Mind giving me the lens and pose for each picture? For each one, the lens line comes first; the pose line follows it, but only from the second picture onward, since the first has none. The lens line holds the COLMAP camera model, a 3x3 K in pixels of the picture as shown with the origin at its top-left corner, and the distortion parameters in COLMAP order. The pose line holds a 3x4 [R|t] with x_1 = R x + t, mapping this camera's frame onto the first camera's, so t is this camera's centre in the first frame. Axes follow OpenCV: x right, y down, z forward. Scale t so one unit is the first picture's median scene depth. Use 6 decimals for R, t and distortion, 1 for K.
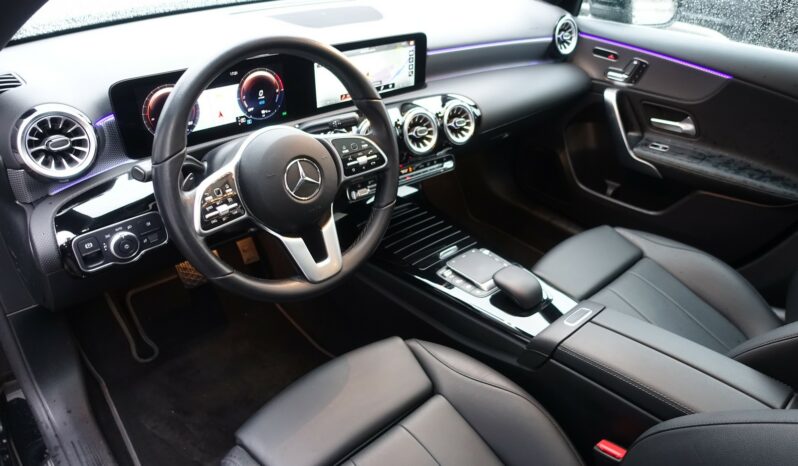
lens RADIAL K [[545.7, 0, 399.0], [0, 545.7, 233.0], [0, 0, 1]] dist [-0.005768, 0.001075]
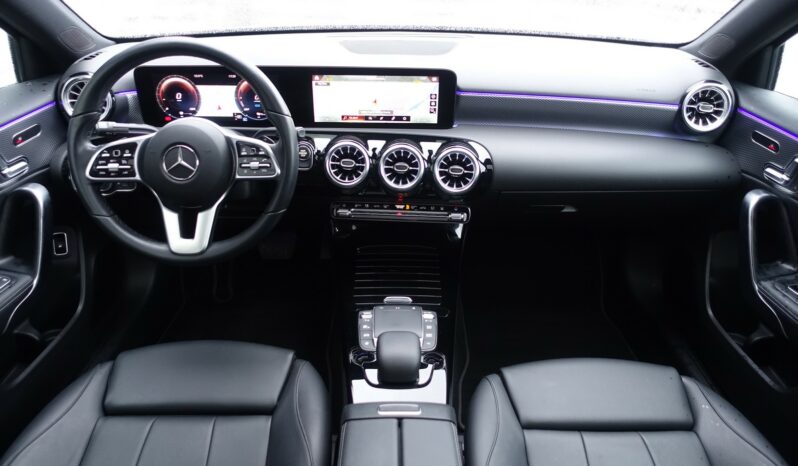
lens RADIAL K [[545.7, 0, 399.0], [0, 545.7, 233.0], [0, 0, 1]] dist [-0.005768, 0.001075]
pose [[0.747952, 0.290903, -0.596610, 0.741156], [-0.339326, 0.940091, 0.032980, -0.125587], [0.570462, 0.177778, 0.801853, 0.293792]]
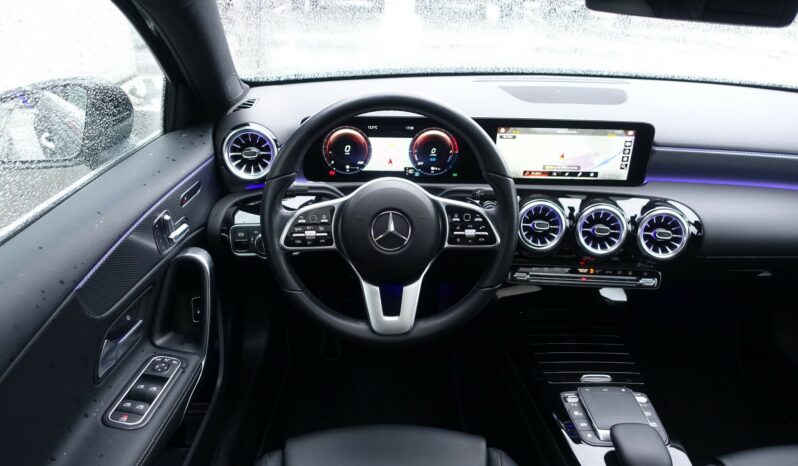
lens RADIAL K [[545.7, 0, 399.0], [0, 545.7, 233.0], [0, 0, 1]] dist [-0.005768, 0.001075]
pose [[0.755960, 0.266903, -0.597735, 0.363664], [-0.343295, 0.939110, -0.014833, -0.069278], [0.557380, 0.216413, 0.801557, 0.155533]]
